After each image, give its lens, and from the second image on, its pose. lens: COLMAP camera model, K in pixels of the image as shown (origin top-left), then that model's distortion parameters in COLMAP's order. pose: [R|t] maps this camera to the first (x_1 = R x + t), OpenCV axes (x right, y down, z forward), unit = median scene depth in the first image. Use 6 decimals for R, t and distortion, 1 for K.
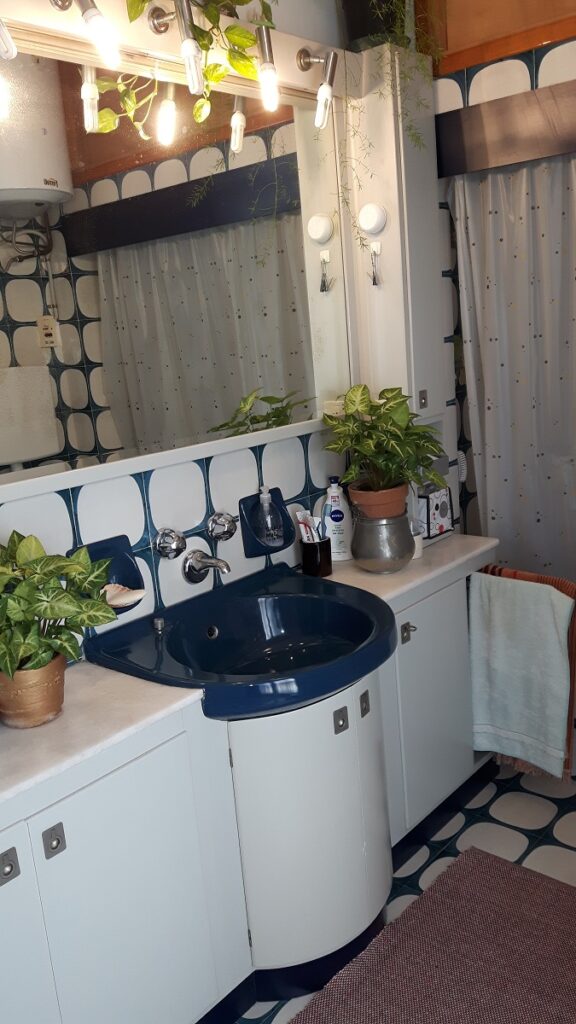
lens RADIAL K [[858.5, 0, 286.5], [0, 858.5, 512.8], [0, 0, 1]] dist [0.044345, -0.034281]
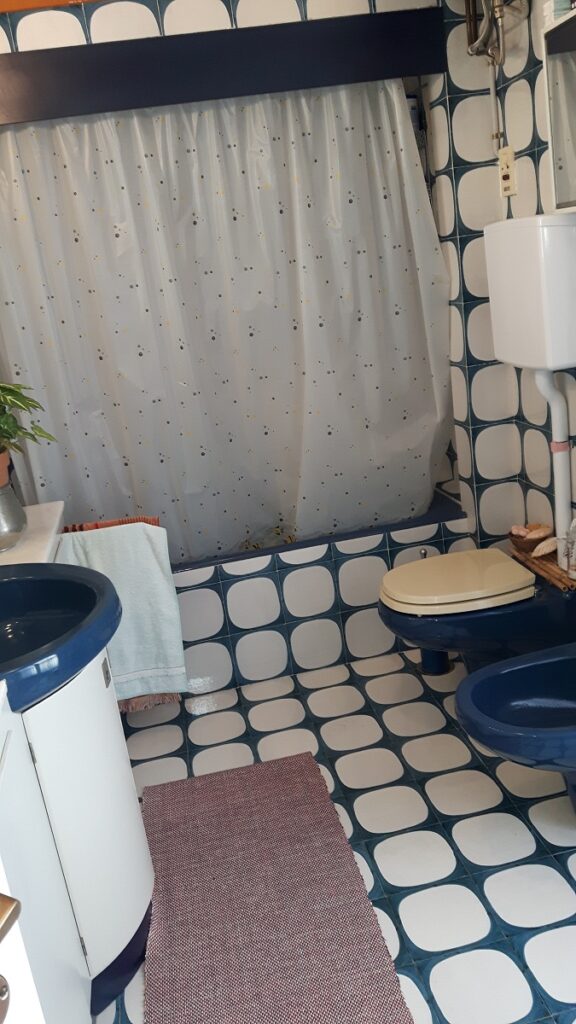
lens RADIAL K [[858.5, 0, 286.3], [0, 858.5, 510.3], [0, 0, 1]] dist [0.044345, -0.034281]
pose [[0.627308, -0.223034, 0.746150, -0.463300], [0.253091, 0.964491, 0.075519, 0.042686], [-0.736498, 0.141470, 0.661481, 0.190741]]
